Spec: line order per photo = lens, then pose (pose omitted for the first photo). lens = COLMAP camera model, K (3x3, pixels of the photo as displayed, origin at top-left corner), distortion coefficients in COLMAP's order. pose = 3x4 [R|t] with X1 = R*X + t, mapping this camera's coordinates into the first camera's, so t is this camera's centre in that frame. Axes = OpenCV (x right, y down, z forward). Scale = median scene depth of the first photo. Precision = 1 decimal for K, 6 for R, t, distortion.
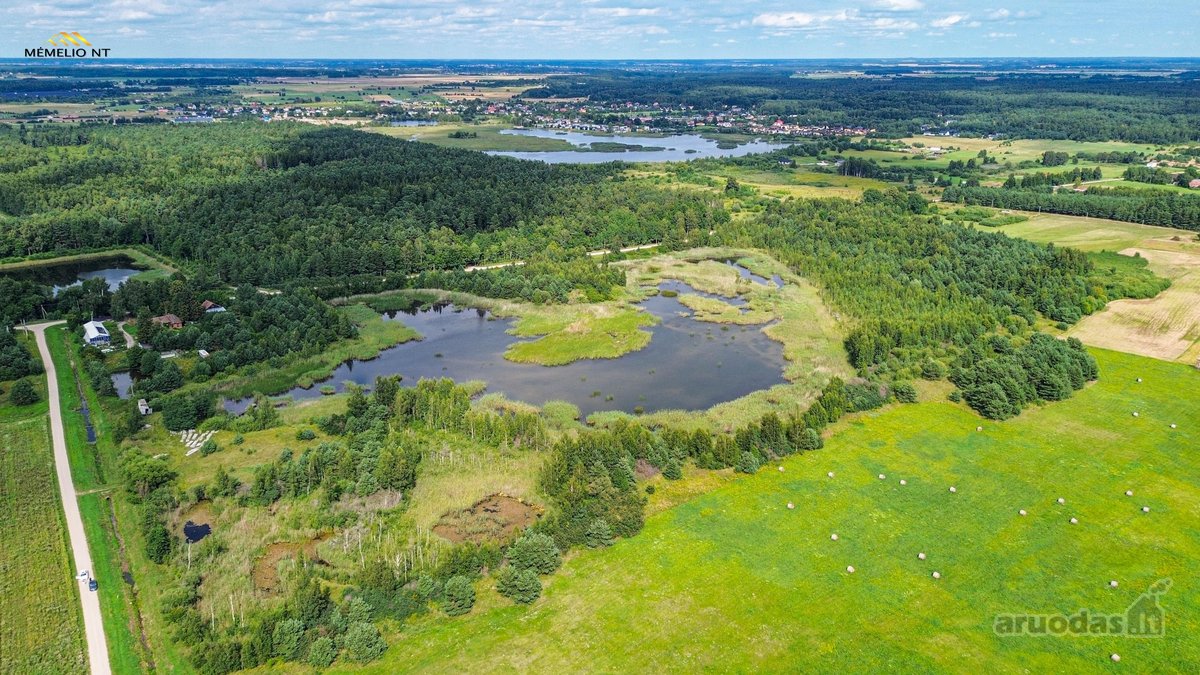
lens RADIAL K [[852.7, 0, 605.9], [0, 852.7, 336.1], [0, 0, 1]] dist [0.077001, -0.082989]
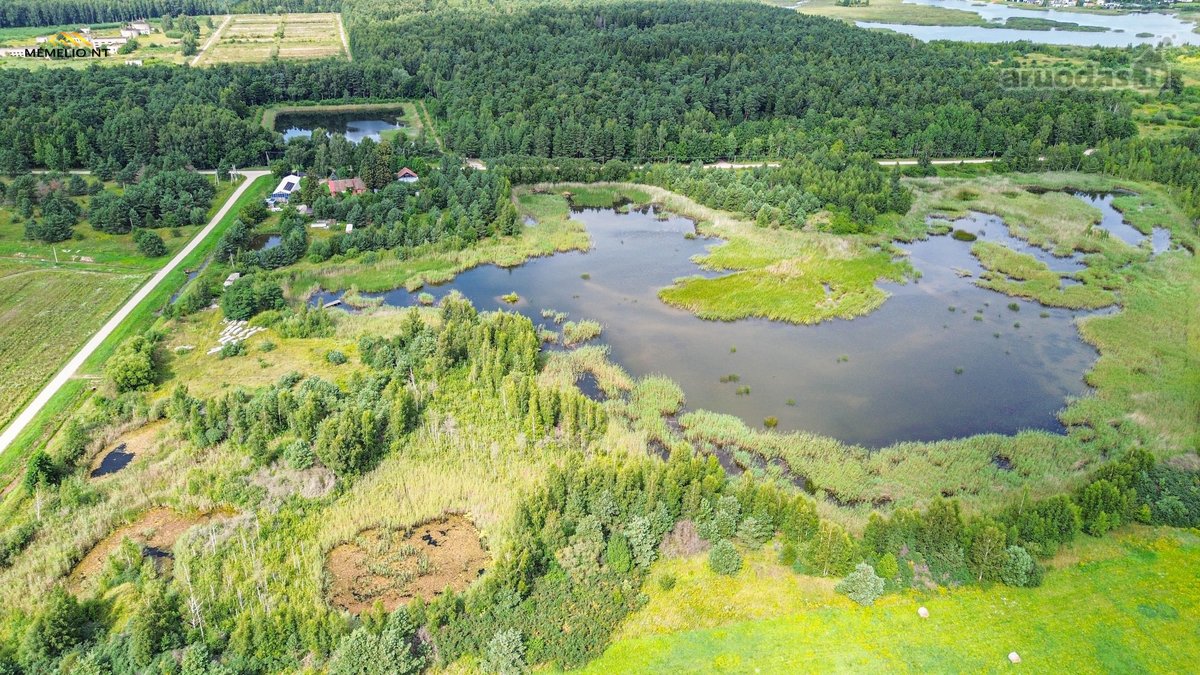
lens RADIAL K [[852.7, 0, 605.9], [0, 852.7, 336.1], [0, 0, 1]] dist [0.077001, -0.082989]
pose [[0.887117, 0.202399, -0.414799, 0.110712], [-0.144922, 0.975417, 0.166010, -0.039983], [0.438202, -0.087157, 0.894641, 0.219547]]
